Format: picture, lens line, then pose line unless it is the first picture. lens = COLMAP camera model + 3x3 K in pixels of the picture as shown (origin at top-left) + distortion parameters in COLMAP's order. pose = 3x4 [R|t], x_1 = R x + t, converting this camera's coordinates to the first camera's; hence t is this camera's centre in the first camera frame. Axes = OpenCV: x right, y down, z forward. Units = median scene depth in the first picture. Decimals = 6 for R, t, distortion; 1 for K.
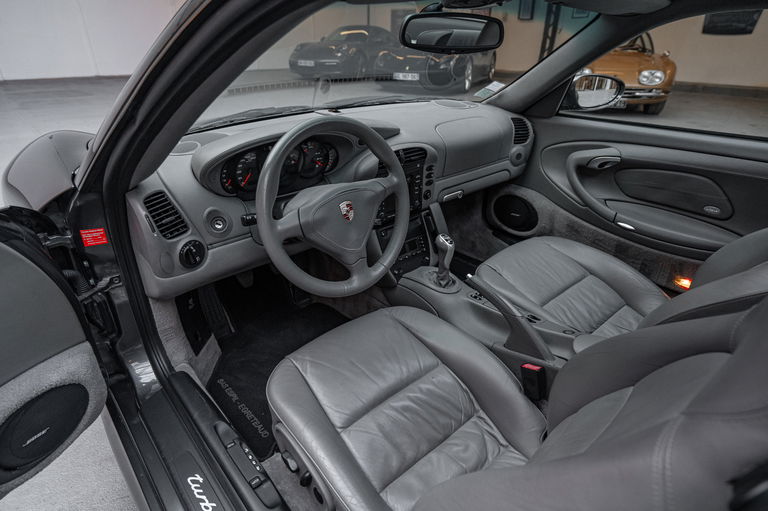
lens RADIAL K [[433.0, 0, 384.1], [0, 433.0, 281.3], [0, 0, 1]] dist [0.004051, 0.000452]
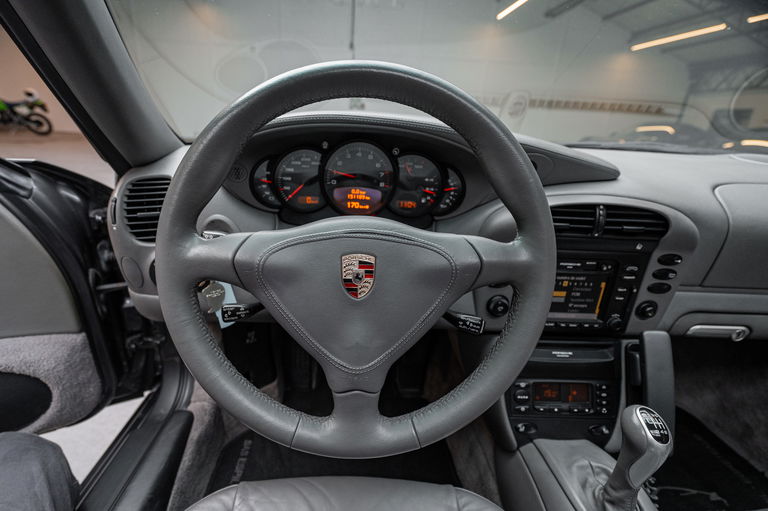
lens RADIAL K [[358.3, 0, 383.8], [0, 358.3, 276.8], [0, 0, 1]] dist [-0.001056, 0.000225]
pose [[0.759585, 0.279210, -0.587428, 0.104374], [-0.369885, 0.928339, -0.037039, -0.112922], [0.534991, 0.245415, 0.808428, 0.518897]]
